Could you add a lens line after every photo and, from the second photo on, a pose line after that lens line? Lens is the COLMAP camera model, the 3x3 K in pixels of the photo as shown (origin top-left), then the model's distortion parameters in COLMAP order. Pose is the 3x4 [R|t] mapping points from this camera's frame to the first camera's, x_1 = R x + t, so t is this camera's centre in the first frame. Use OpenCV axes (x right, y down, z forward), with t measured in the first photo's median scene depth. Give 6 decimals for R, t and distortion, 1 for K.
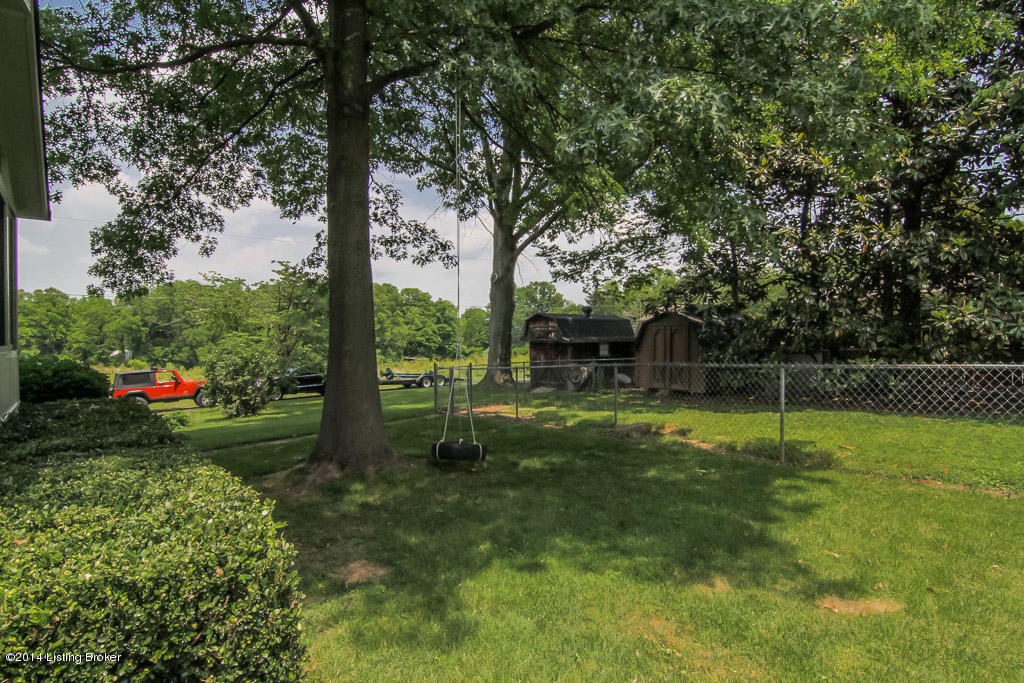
lens RADIAL K [[525.5, 0, 514.2], [0, 525.5, 338.3], [0, 0, 1]] dist [-0.009443, -0.007359]
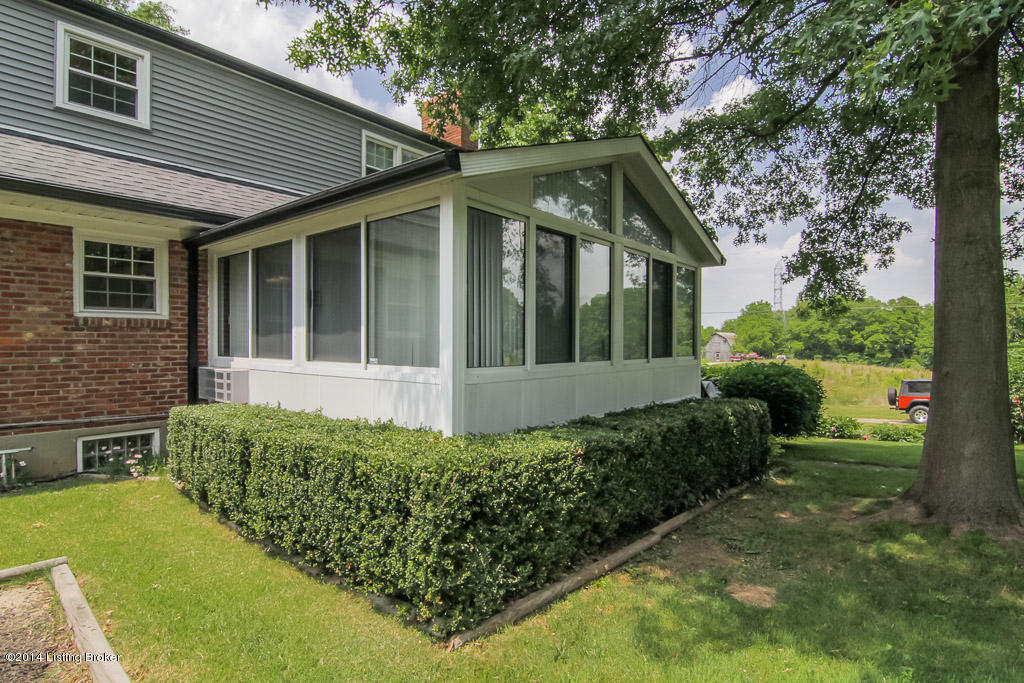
lens RADIAL K [[525.5, 0, 515.9], [0, 525.5, 345.1], [0, 0, 1]] dist [-0.009443, -0.007359]
pose [[0.194364, 0.006079, -0.980911, 0.124186], [-0.002785, 0.999980, 0.005645, -0.007796], [0.980926, 0.001635, 0.194377, 0.073605]]
